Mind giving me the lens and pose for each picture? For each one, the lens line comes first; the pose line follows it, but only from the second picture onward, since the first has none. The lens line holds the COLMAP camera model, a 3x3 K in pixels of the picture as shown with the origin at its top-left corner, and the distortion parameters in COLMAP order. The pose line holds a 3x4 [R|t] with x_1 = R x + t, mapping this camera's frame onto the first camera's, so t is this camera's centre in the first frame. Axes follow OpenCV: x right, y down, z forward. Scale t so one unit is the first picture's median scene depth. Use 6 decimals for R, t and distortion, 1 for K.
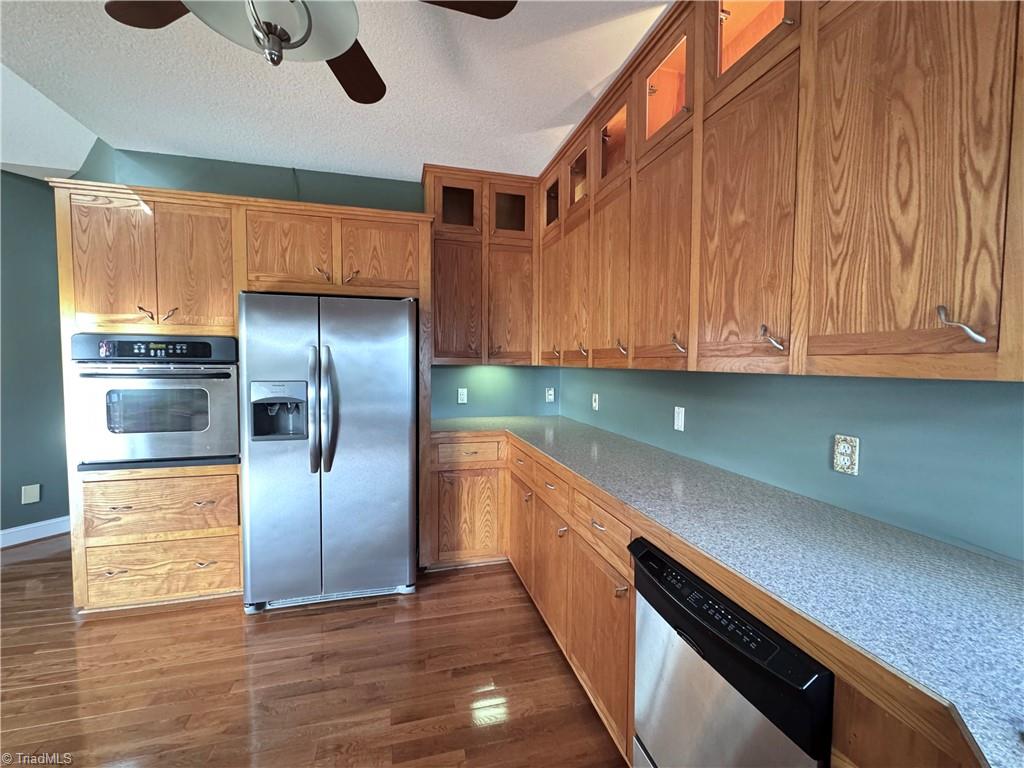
lens RADIAL K [[428.4, 0, 510.7], [0, 428.4, 382.3], [0, 0, 1]] dist [-0.000186, 0.000977]
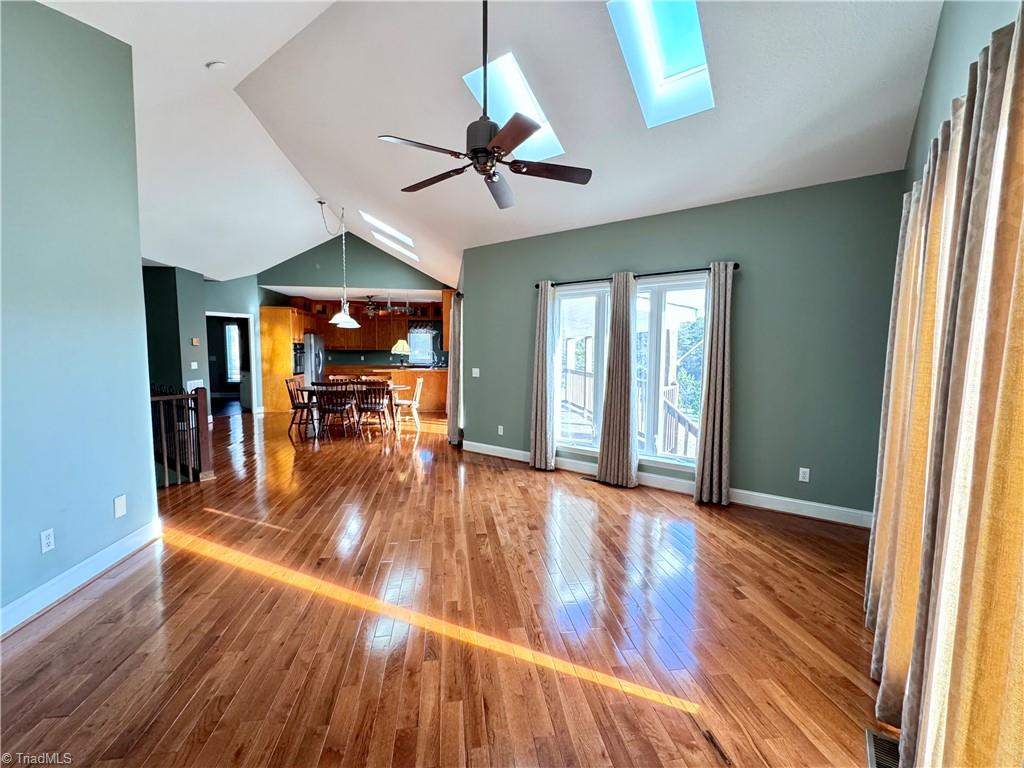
lens RADIAL K [[407.0, 0, 508.2], [0, 407.0, 386.0], [0, 0, 1]] dist [-0.000077, 0.000472]
pose [[0.112465, -0.100853, 0.988524, -4.595635], [0.041498, 0.994445, 0.096736, 0.006905], [-0.992789, 0.030142, 0.116026, -1.519417]]
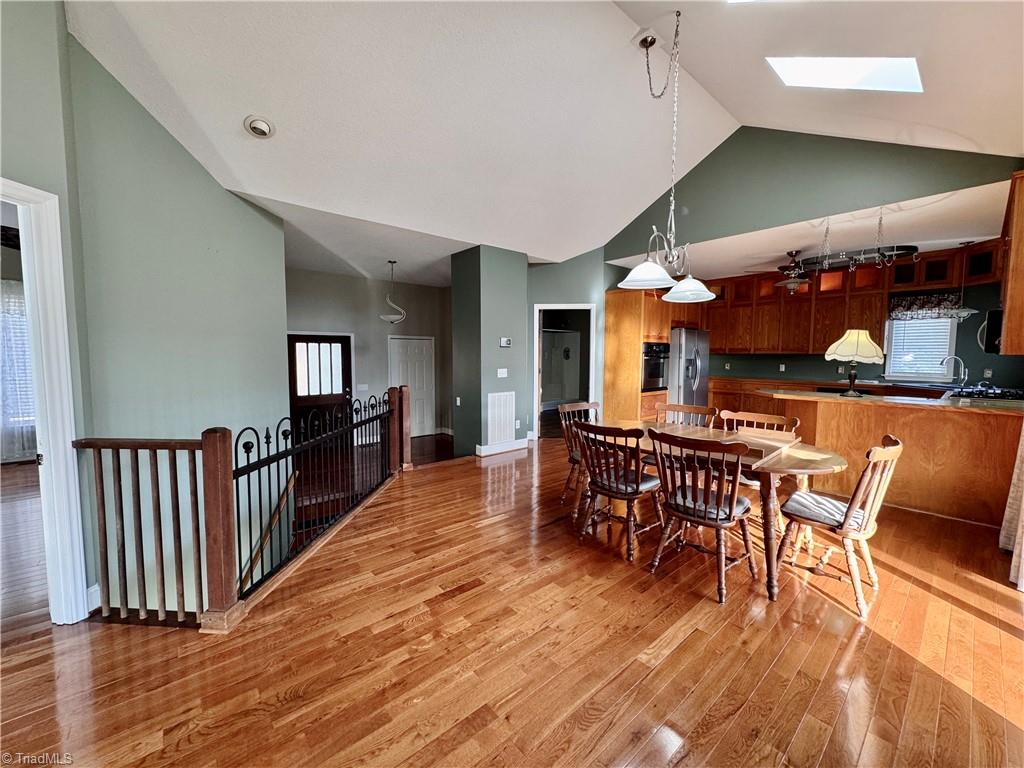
lens RADIAL K [[407.0, 0, 510.4], [0, 407.0, 382.4], [0, 0, 1]] dist [-0.000077, 0.000472]
pose [[0.900834, -0.039883, 0.432328, -2.841439], [0.028051, 0.999038, 0.033714, 0.026910], [-0.433257, -0.018244, 0.901086, -0.976709]]
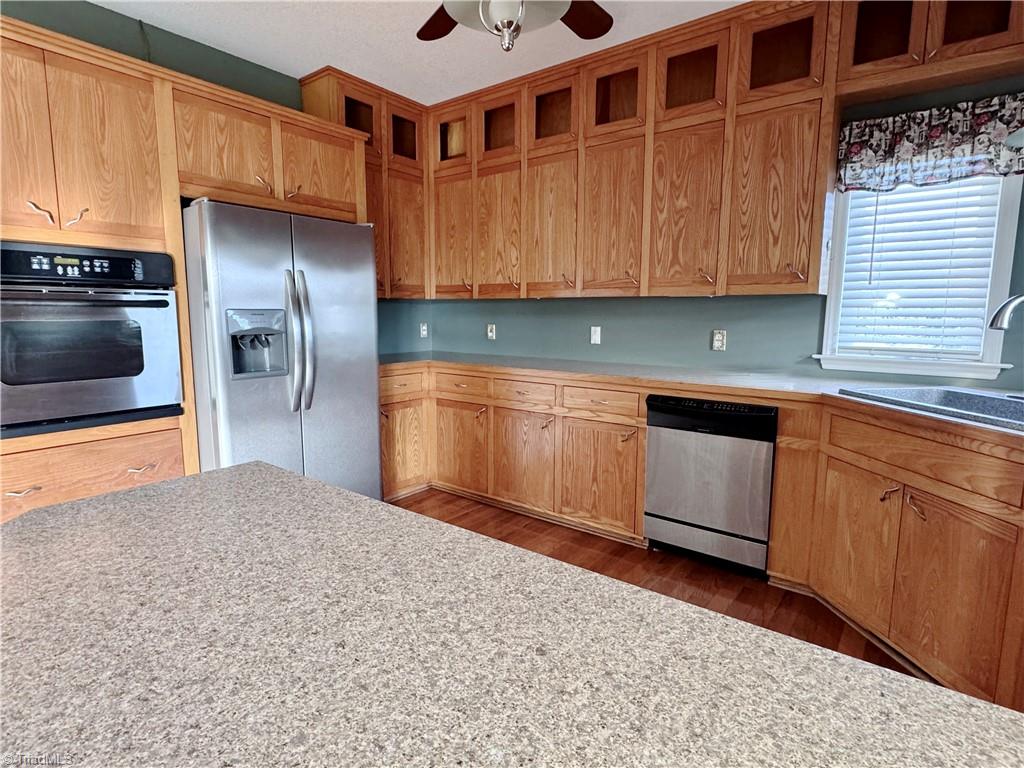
lens RADIAL K [[540.6, 0, 509.7], [0, 540.6, 382.7], [0, 0, 1]] dist [0.006270, 0.001727]
pose [[0.794118, -0.084293, 0.601890, -0.802087], [0.031536, 0.994716, 0.097698, 0.053684], [-0.606945, -0.058603, 0.792580, -0.190853]]
